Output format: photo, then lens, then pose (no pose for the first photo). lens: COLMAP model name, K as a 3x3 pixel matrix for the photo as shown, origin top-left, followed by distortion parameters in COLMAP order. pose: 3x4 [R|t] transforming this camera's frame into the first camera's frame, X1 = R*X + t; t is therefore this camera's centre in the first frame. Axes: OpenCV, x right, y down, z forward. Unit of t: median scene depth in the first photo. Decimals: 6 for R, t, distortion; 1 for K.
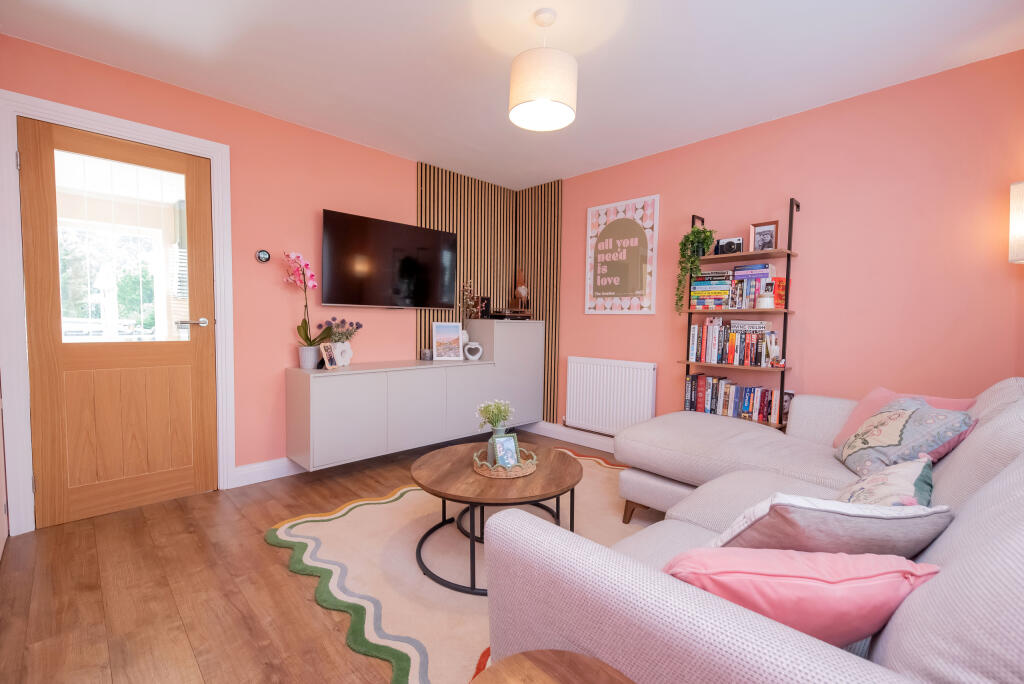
lens RADIAL K [[437.2, 0, 512.0], [0, 437.2, 342.0], [0, 0, 1]] dist [0.016532, 0.000023]
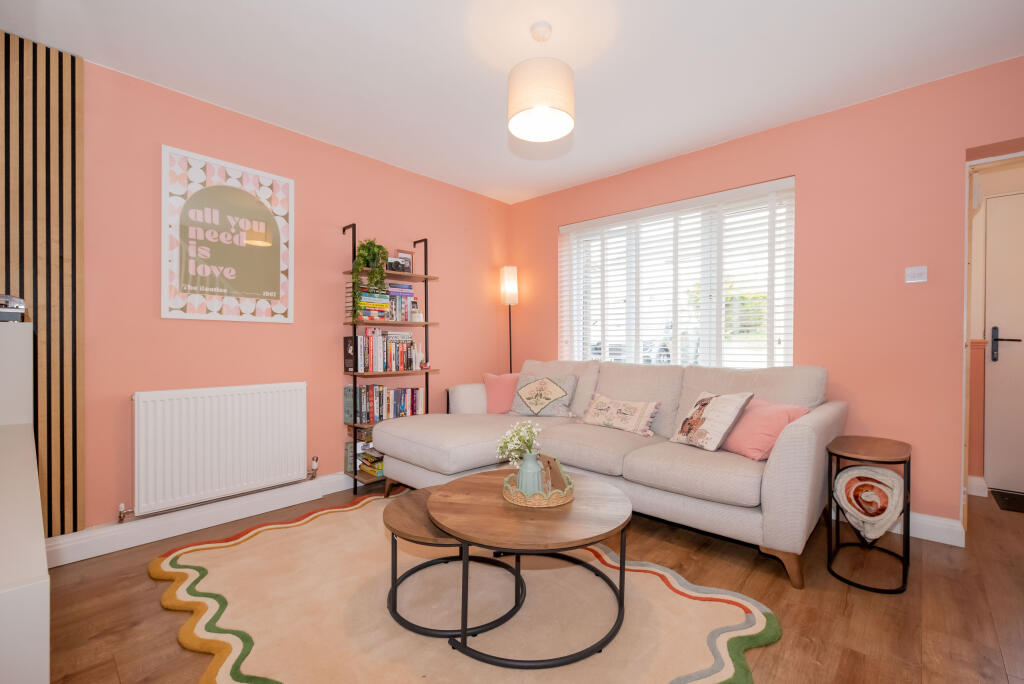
lens RADIAL K [[437.2, 0, 512.0], [0, 437.2, 342.0], [0, 0, 1]] dist [0.016532, 0.000023]
pose [[-0.028455, -0.015441, 0.999476, -0.516208], [0.042759, 0.998947, 0.016650, -0.023489], [-0.998680, 0.043211, -0.027765, 0.612044]]
